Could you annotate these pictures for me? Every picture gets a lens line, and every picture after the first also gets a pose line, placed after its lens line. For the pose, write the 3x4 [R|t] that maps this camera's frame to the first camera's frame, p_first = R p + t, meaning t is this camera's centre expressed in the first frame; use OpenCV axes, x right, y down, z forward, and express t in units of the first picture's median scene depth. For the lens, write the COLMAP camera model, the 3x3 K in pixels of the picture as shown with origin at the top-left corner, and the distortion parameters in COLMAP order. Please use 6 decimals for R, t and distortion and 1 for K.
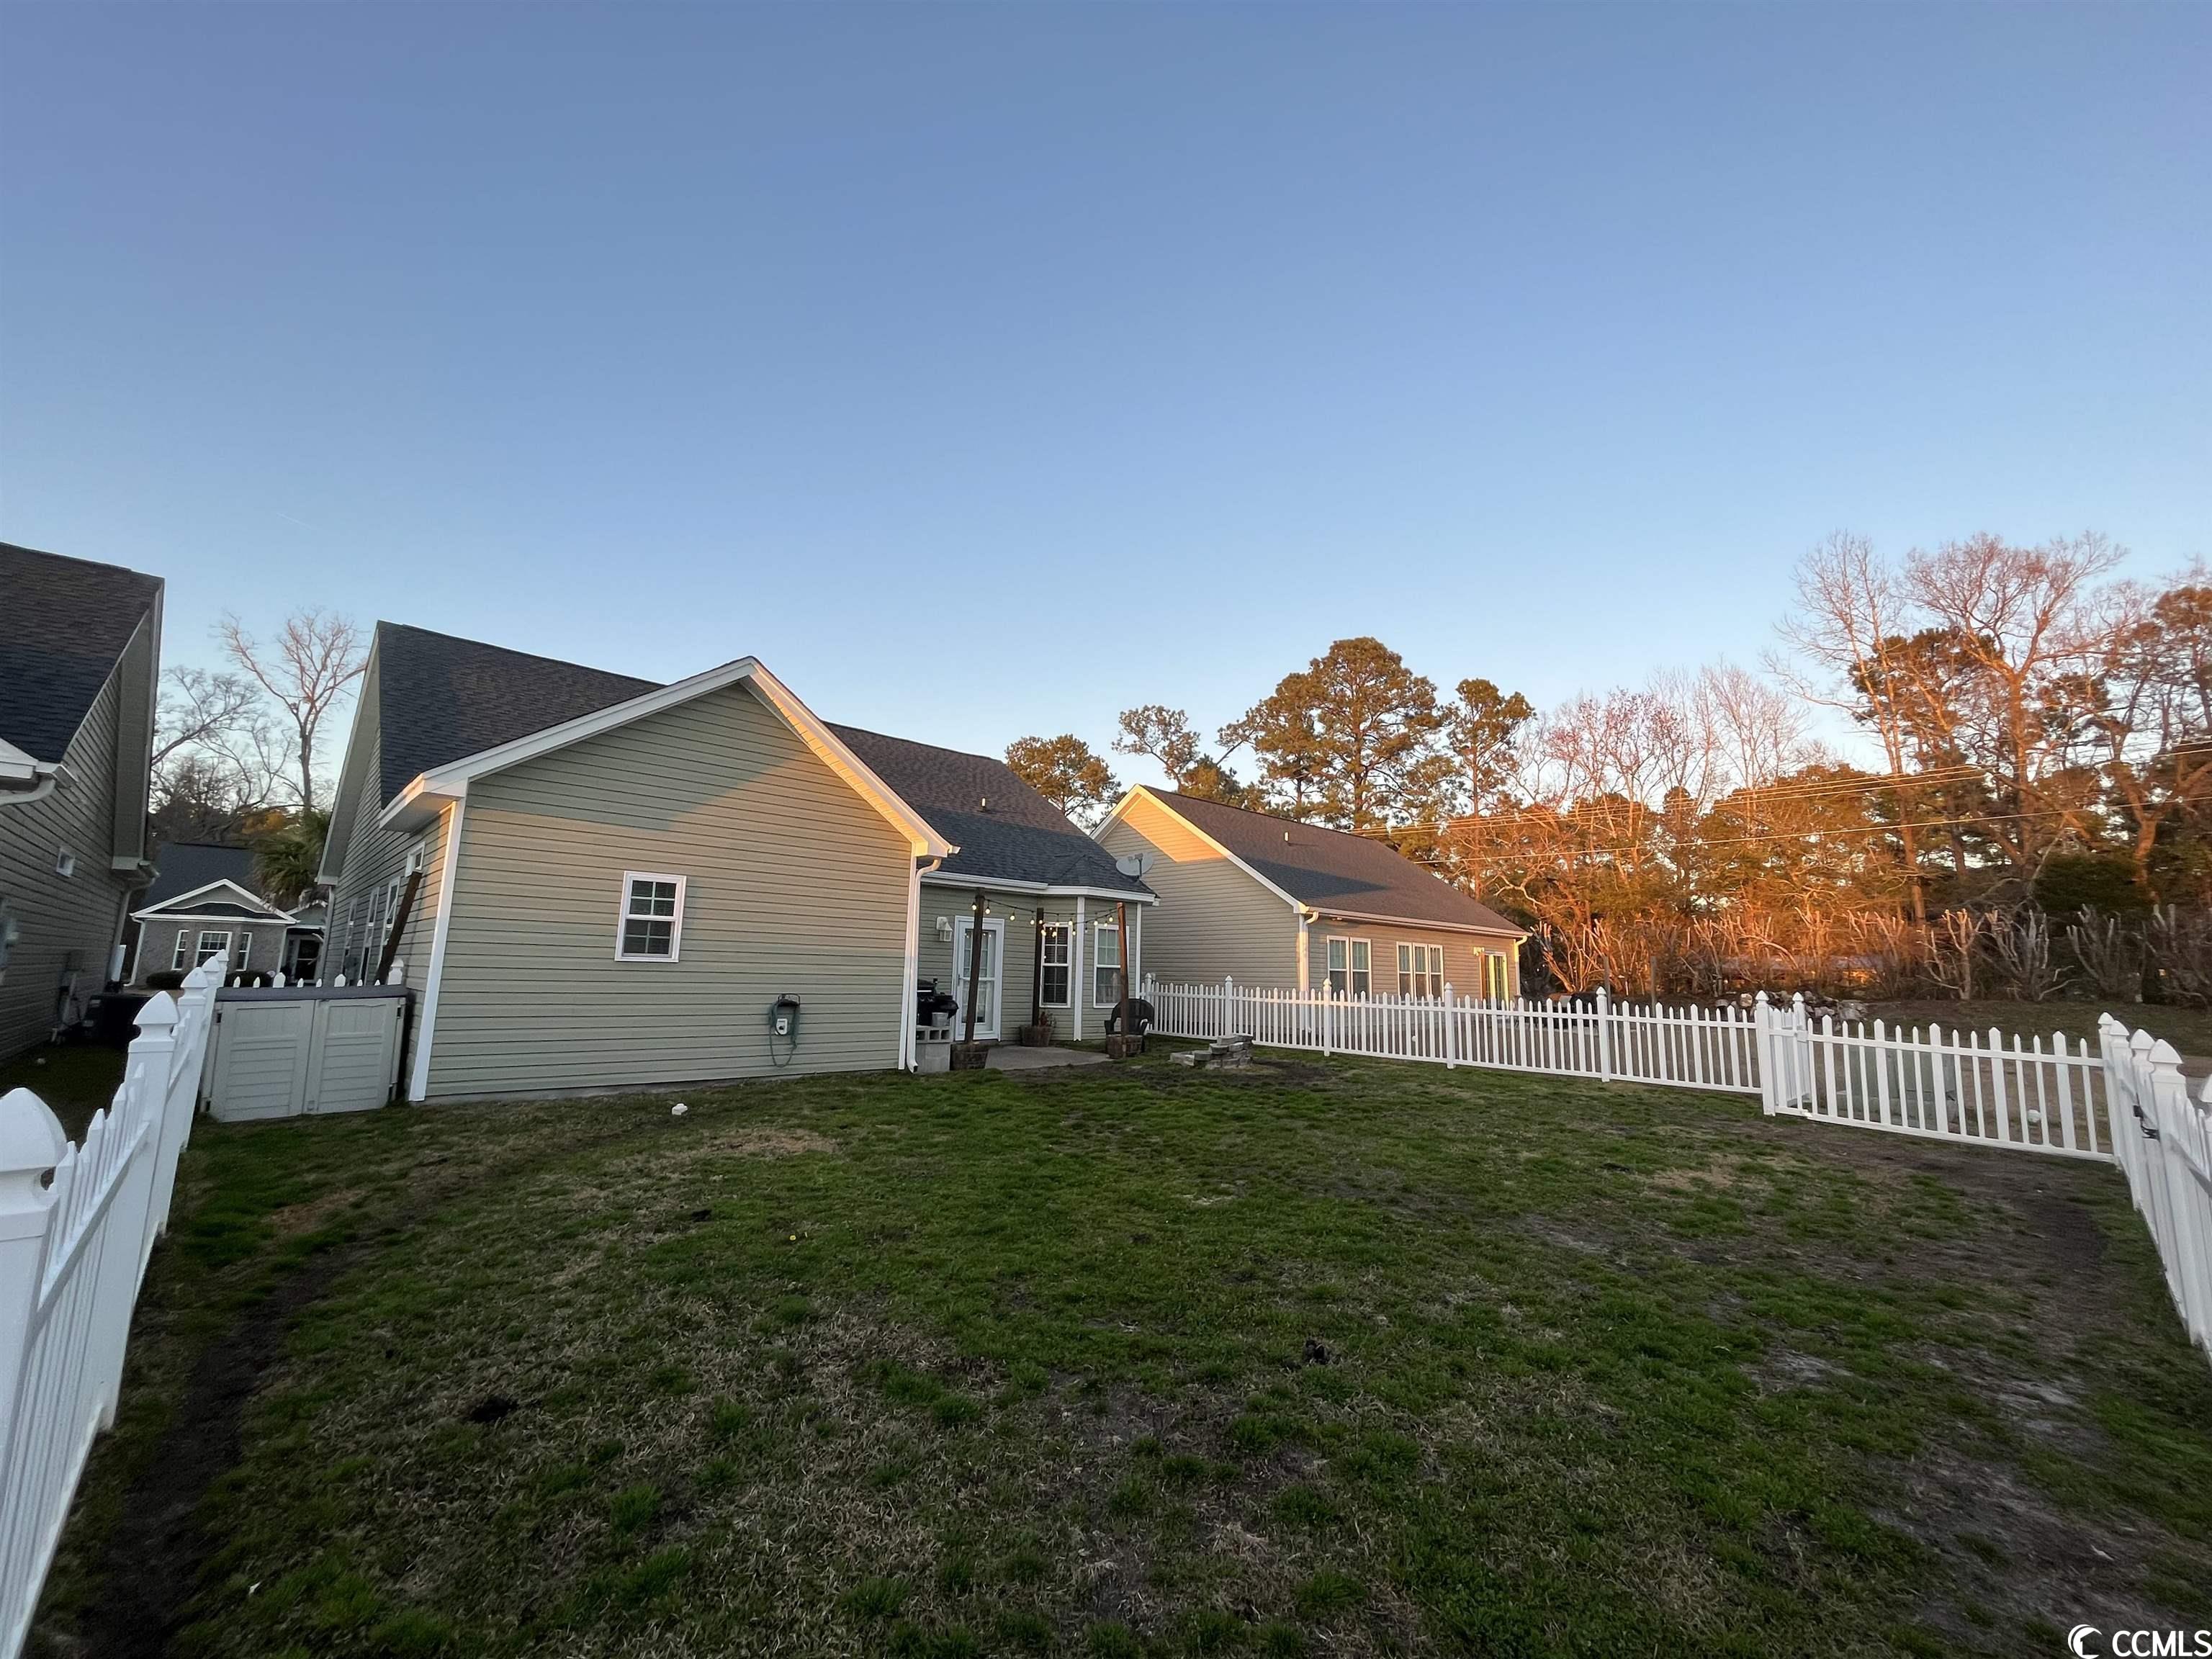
lens RADIAL K [[892.4, 0, 1106.0], [0, 892.4, 829.5], [0, 0, 1]] dist [-0.003195, 0.000237]
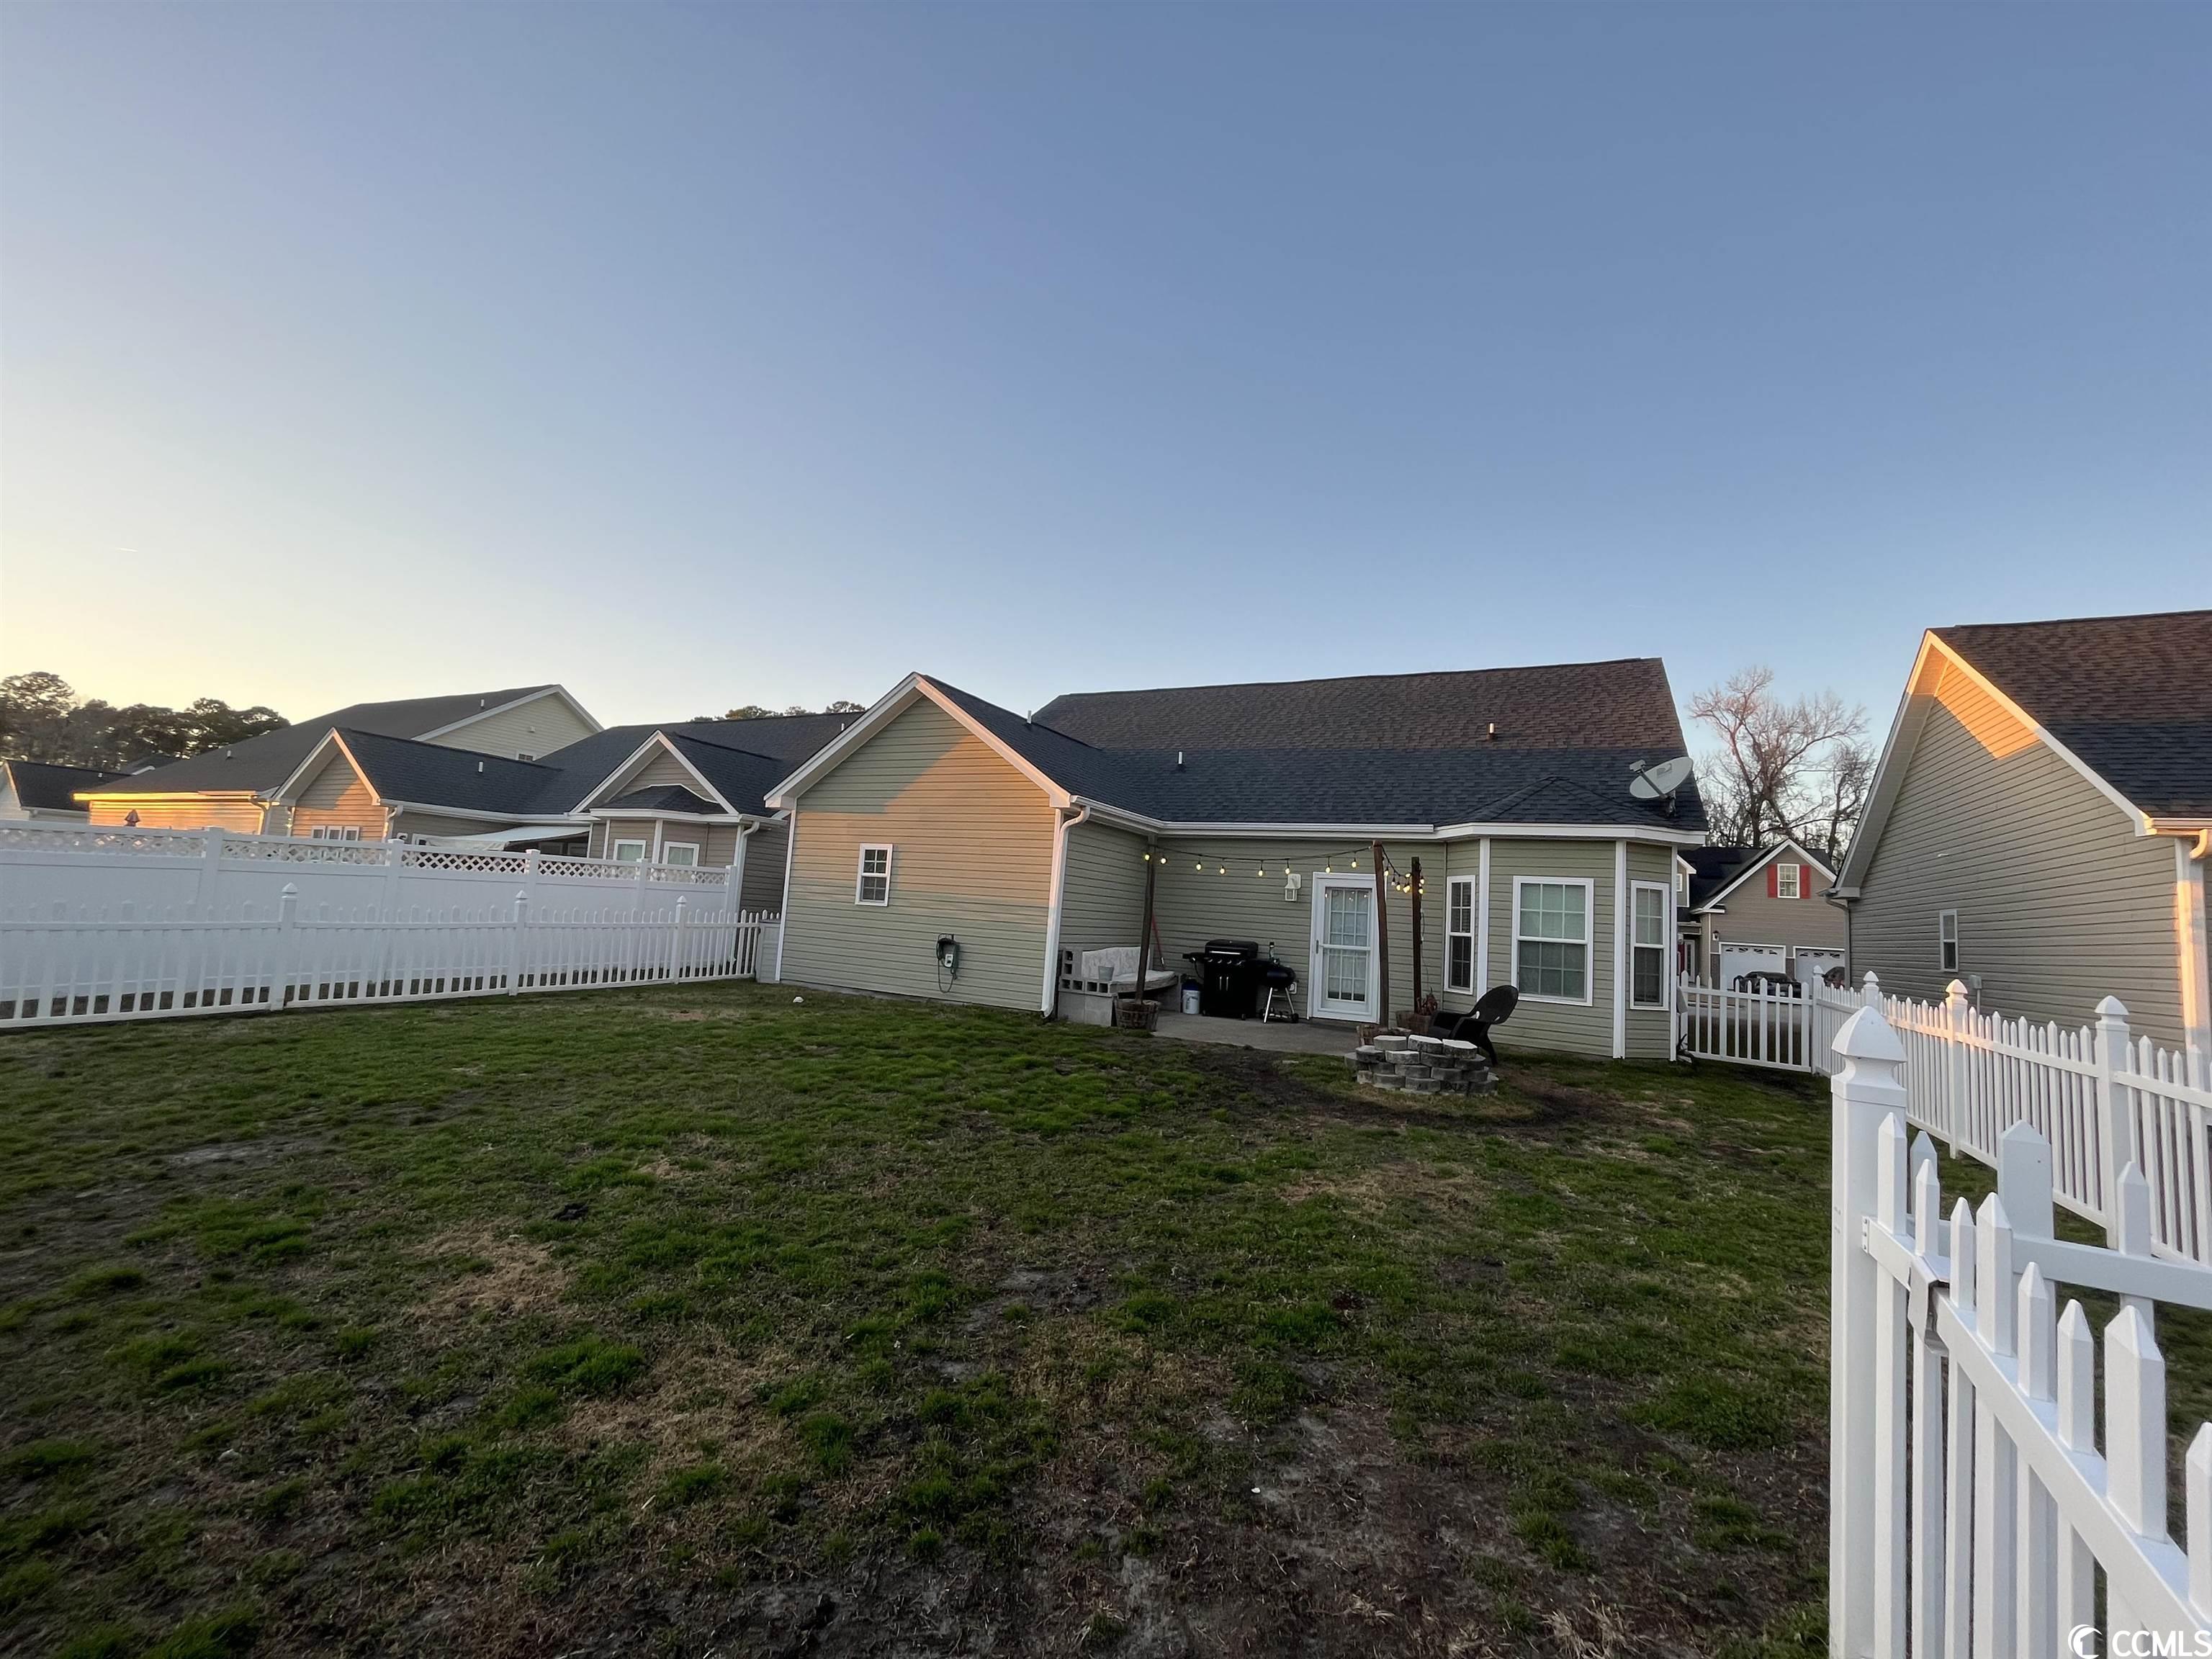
lens RADIAL K [[892.4, 0, 1106.0], [0, 892.4, 829.5], [0, 0, 1]] dist [-0.003195, 0.000237]
pose [[0.310914, -0.107190, -0.944374, 0.876542], [0.090329, 0.992455, -0.082908, 0.163942], [0.946136, -0.059527, 0.318251, 0.829552]]
